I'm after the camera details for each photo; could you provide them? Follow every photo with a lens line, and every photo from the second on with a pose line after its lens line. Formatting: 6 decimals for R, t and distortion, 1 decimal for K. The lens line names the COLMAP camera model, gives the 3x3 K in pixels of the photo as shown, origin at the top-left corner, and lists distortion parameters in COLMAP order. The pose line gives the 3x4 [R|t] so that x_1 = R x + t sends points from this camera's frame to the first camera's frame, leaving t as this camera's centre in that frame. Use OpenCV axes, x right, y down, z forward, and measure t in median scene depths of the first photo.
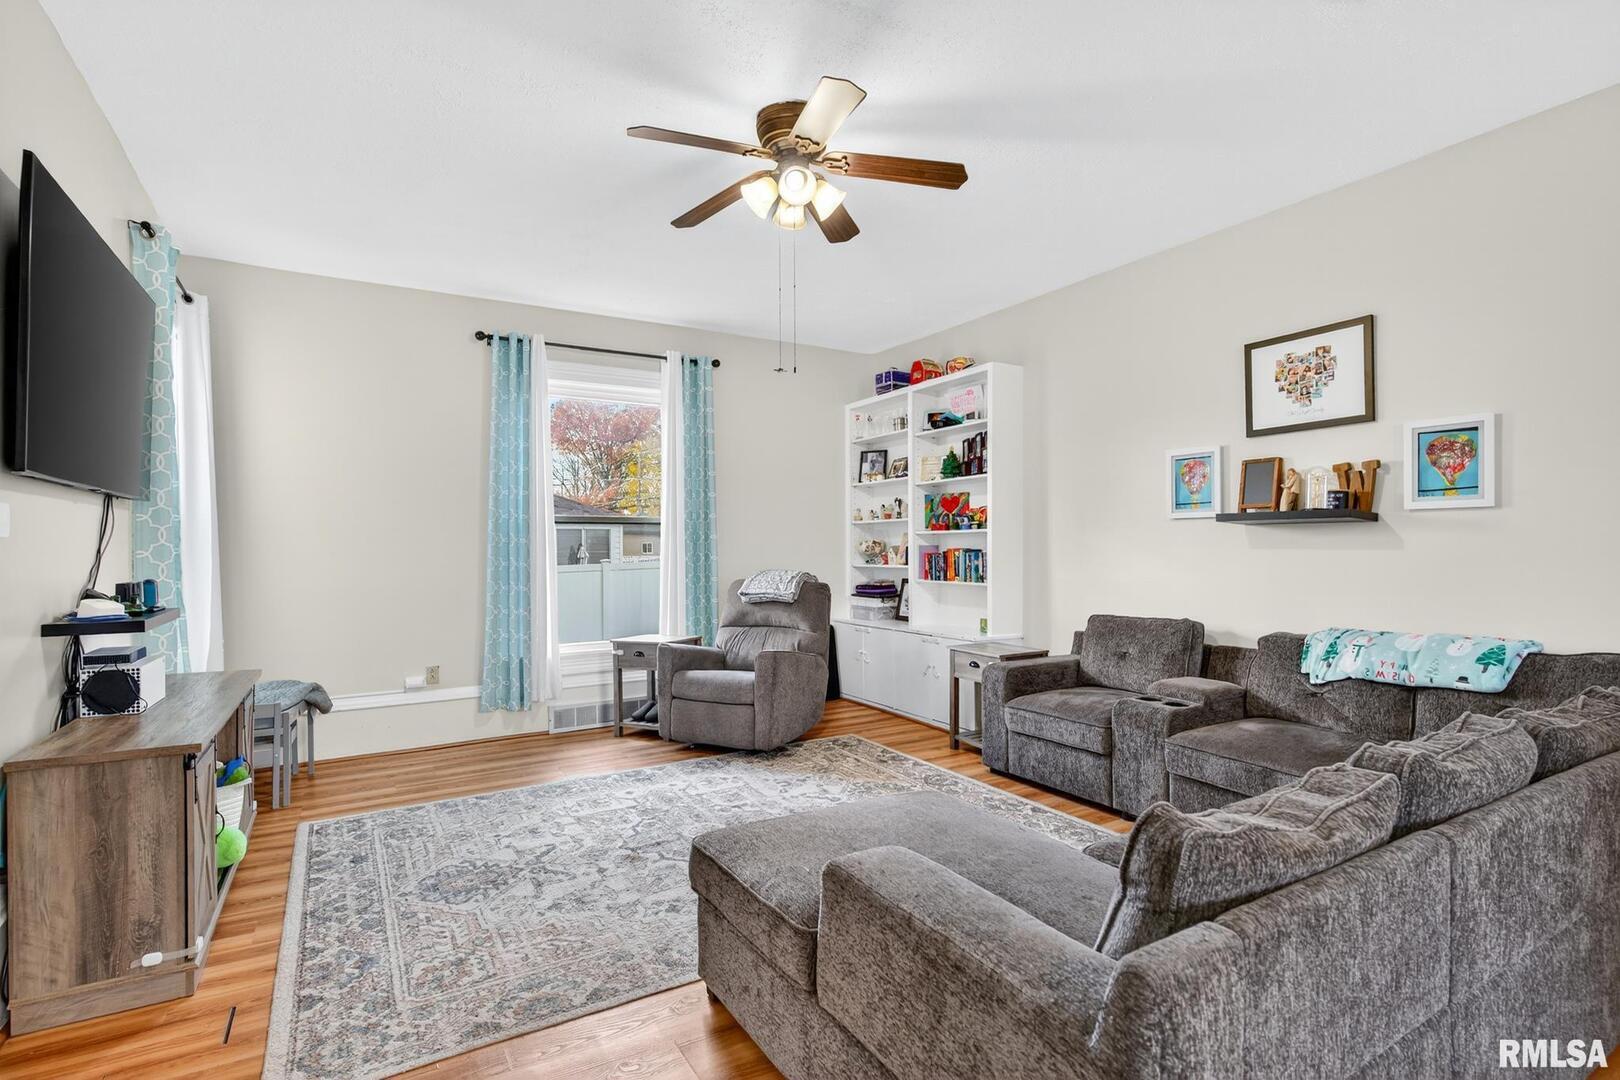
lens RADIAL K [[785.9, 0, 810.0], [0, 785.9, 540.0], [0, 0, 1]] dist [0.002704, 0.000056]
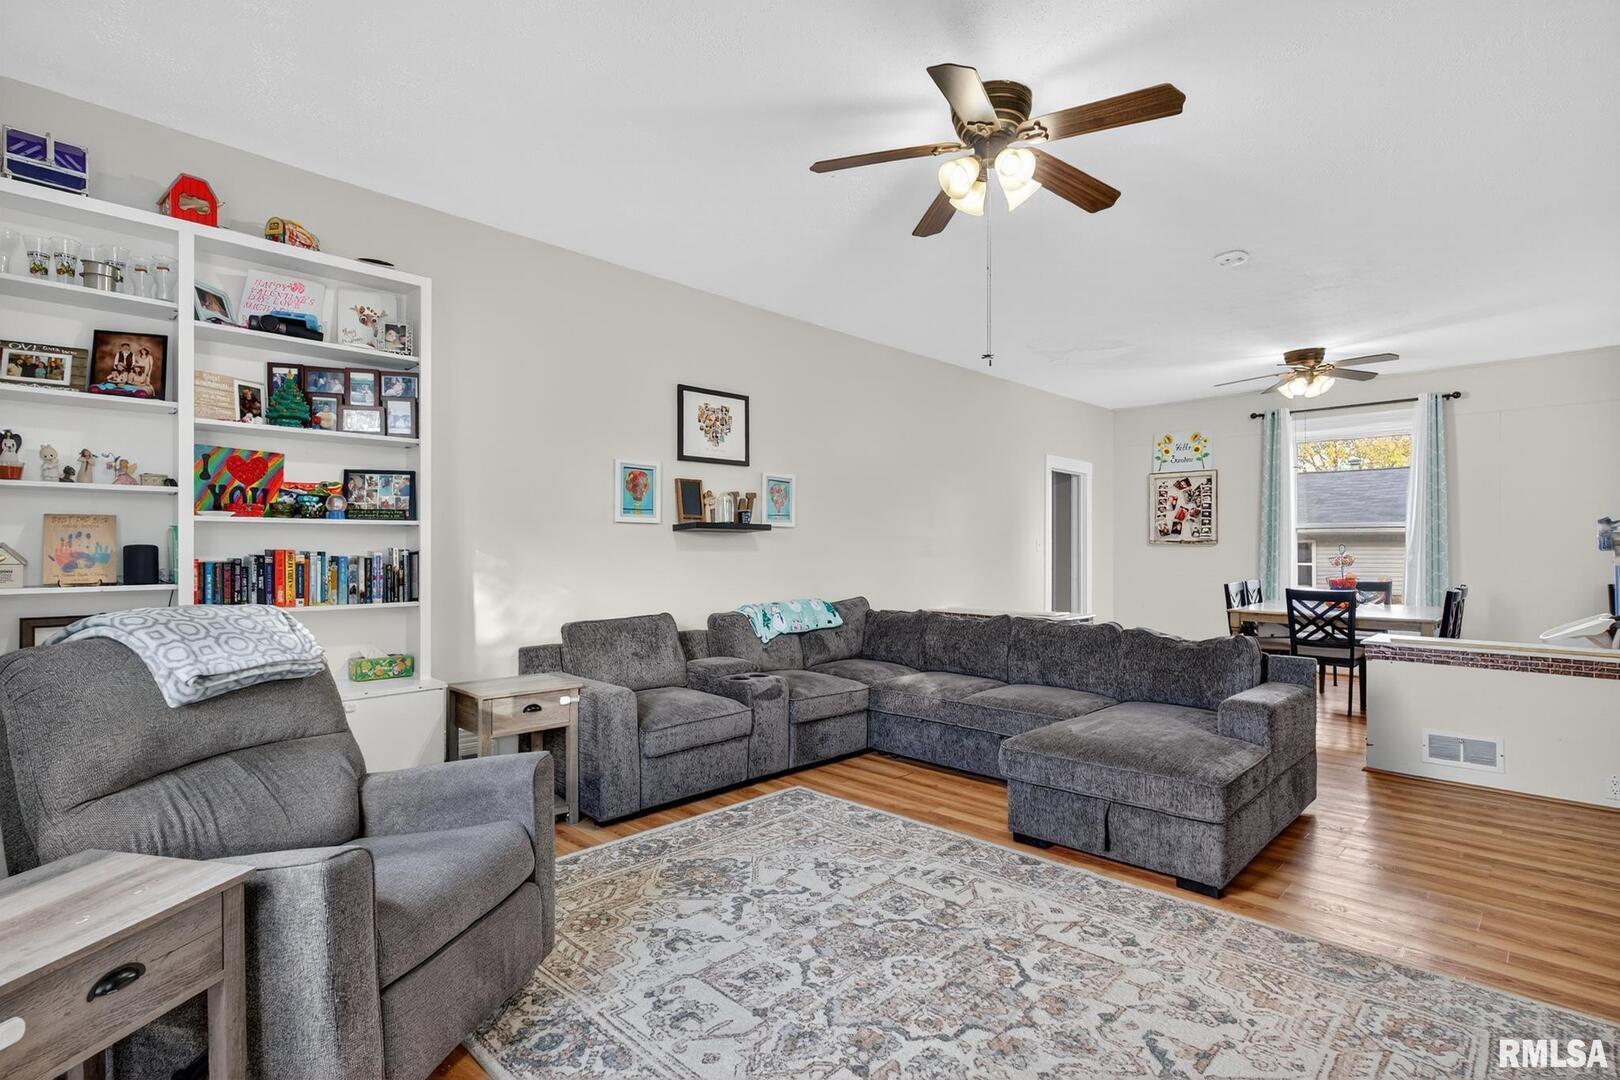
lens RADIAL K [[785.9, 0, 810.0], [0, 785.9, 540.0], [0, 0, 1]] dist [0.002704, 0.000056]
pose [[-0.267581, 0.015098, 0.963417, -0.707077], [-0.009981, 0.999780, -0.018440, 0.015416], [-0.963484, -0.014550, -0.267371, 1.180122]]
